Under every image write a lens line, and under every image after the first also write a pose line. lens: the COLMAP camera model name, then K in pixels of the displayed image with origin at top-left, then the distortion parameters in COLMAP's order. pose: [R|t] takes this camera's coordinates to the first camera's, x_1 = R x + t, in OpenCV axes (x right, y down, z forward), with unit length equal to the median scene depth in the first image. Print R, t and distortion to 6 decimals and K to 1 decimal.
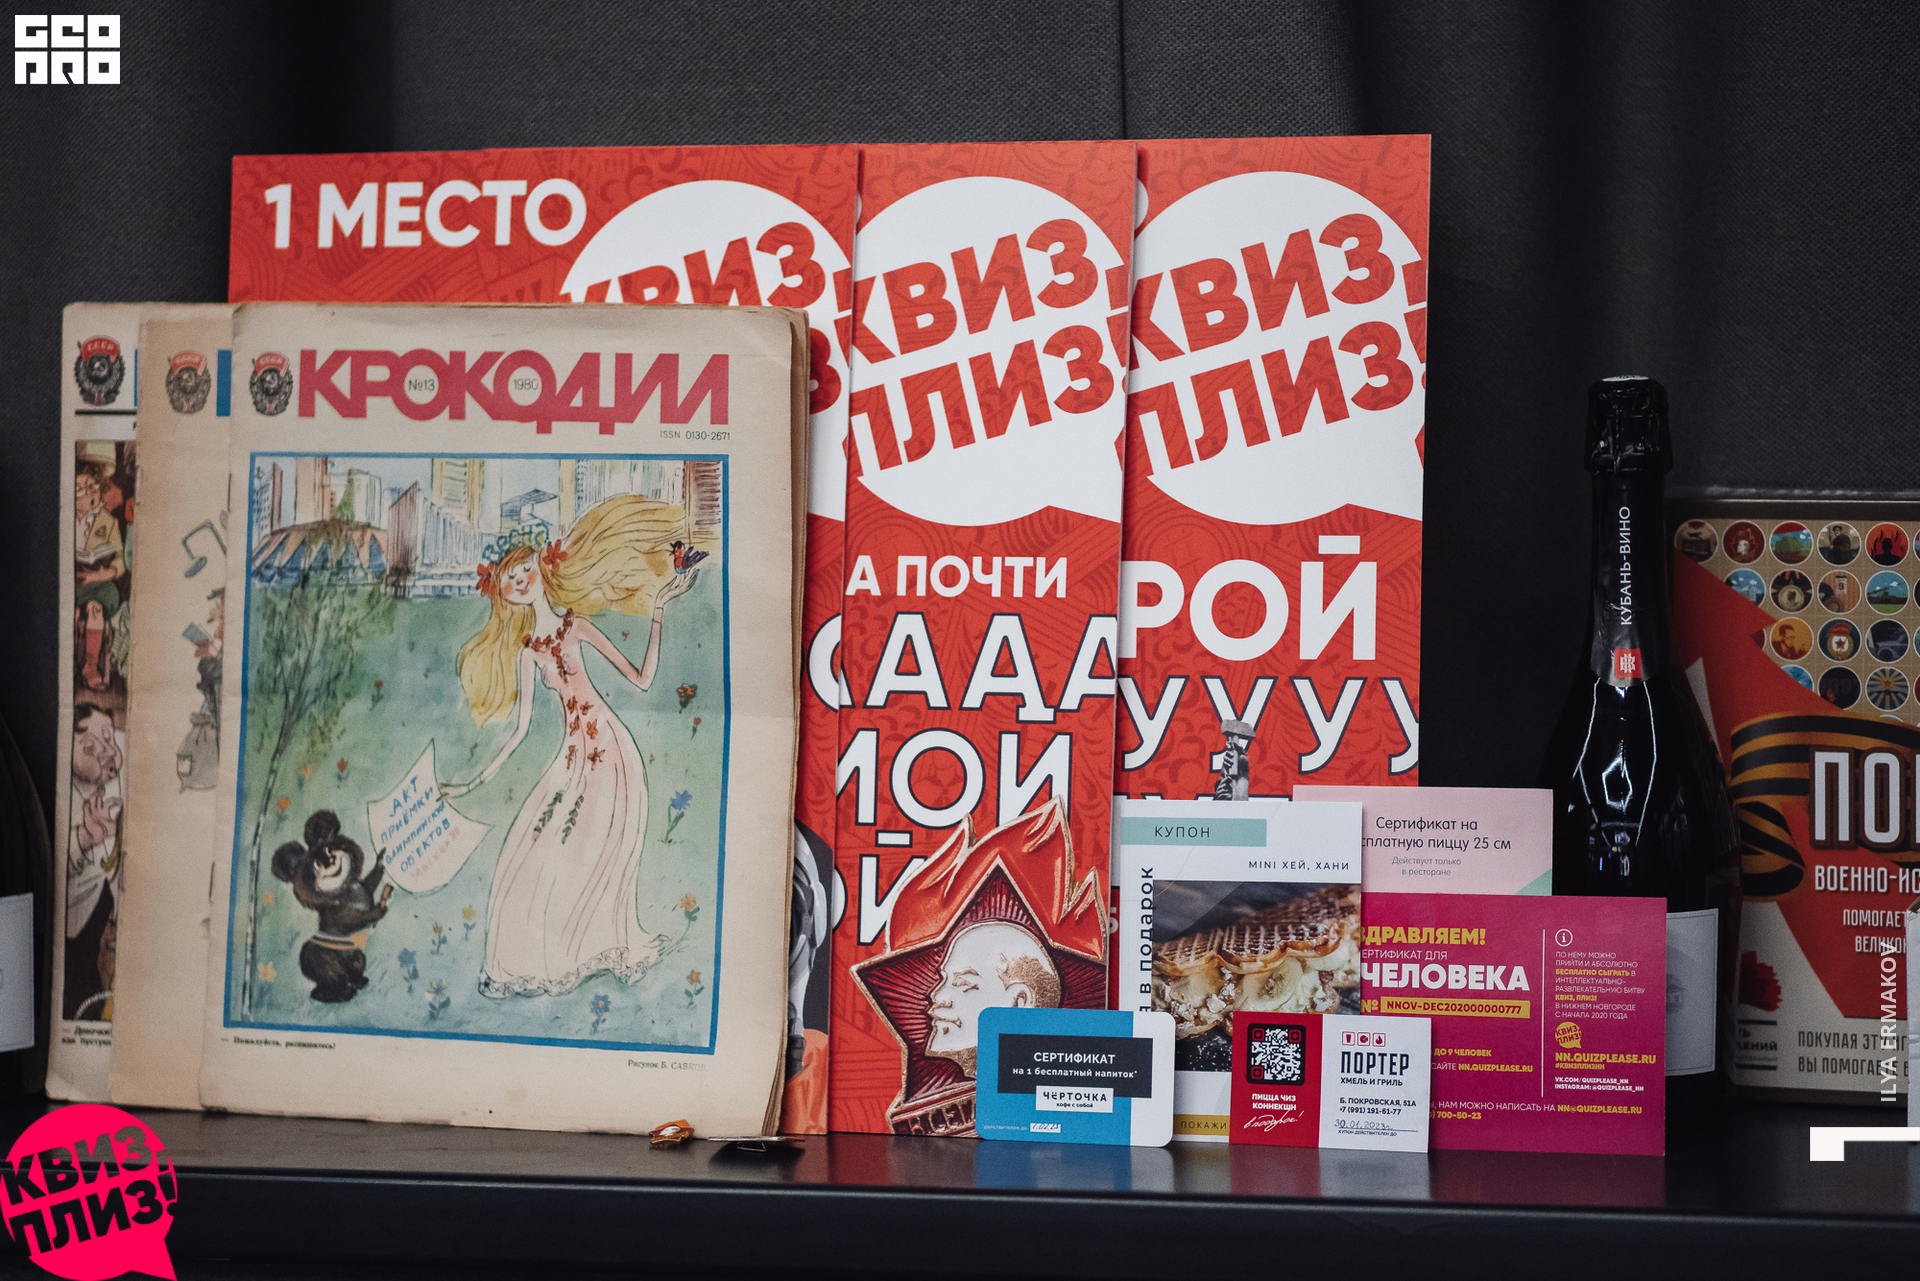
lens RADIAL K [[5303.9, 0, 960.0], [0, 5303.9, 640.5], [0, 0, 1]] dist [0.207221, -0.832693]
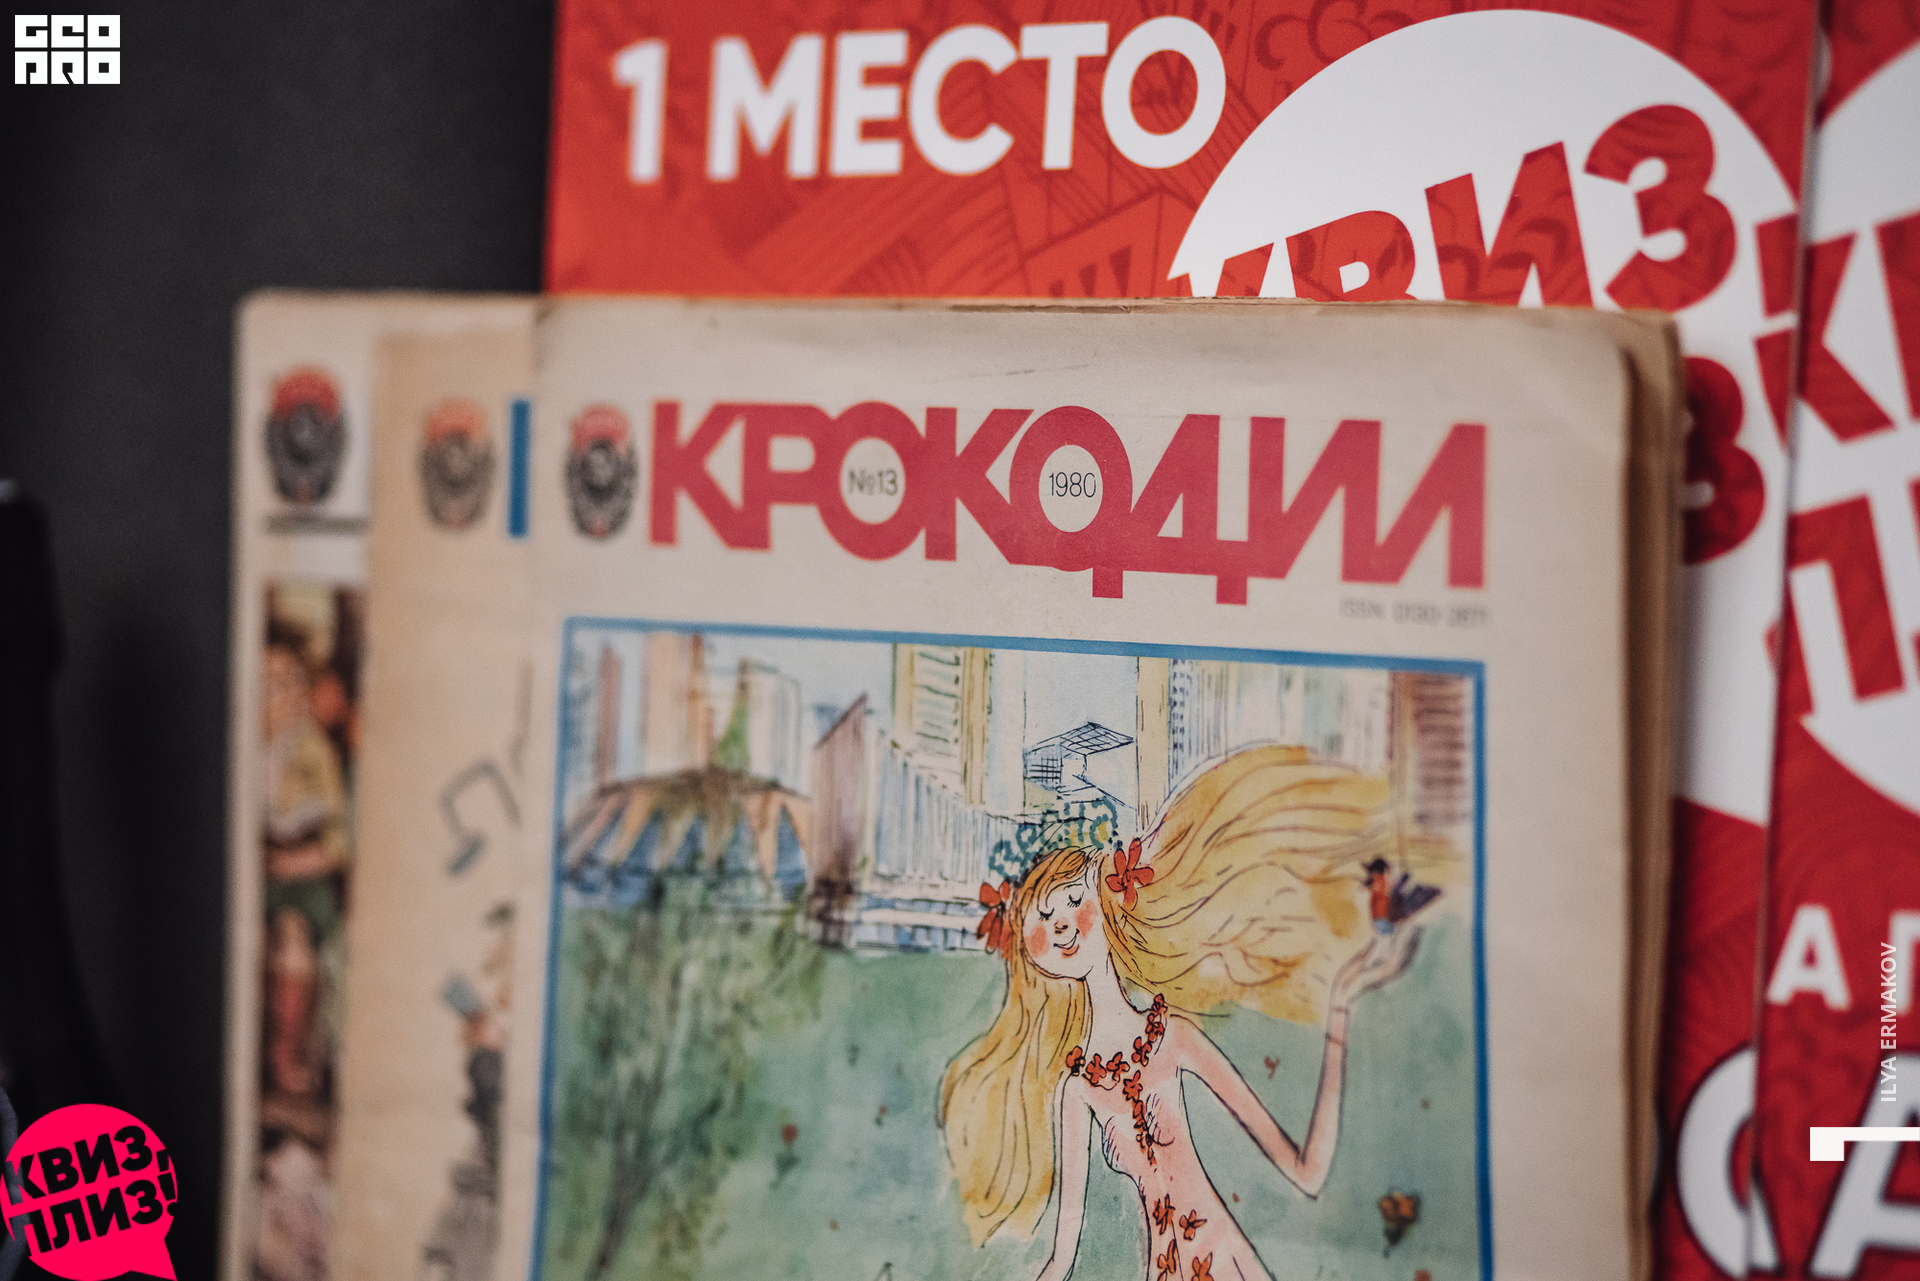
lens RADIAL K [[5303.9, 0, 960.0], [0, 5303.9, 640.5], [0, 0, 1]] dist [0.207221, -0.832693]
pose [[0.942192, 0.016883, -0.334648, 0.057278], [-0.008118, 0.999587, 0.027573, -0.047082], [0.334975, -0.023263, 0.941940, 0.577193]]
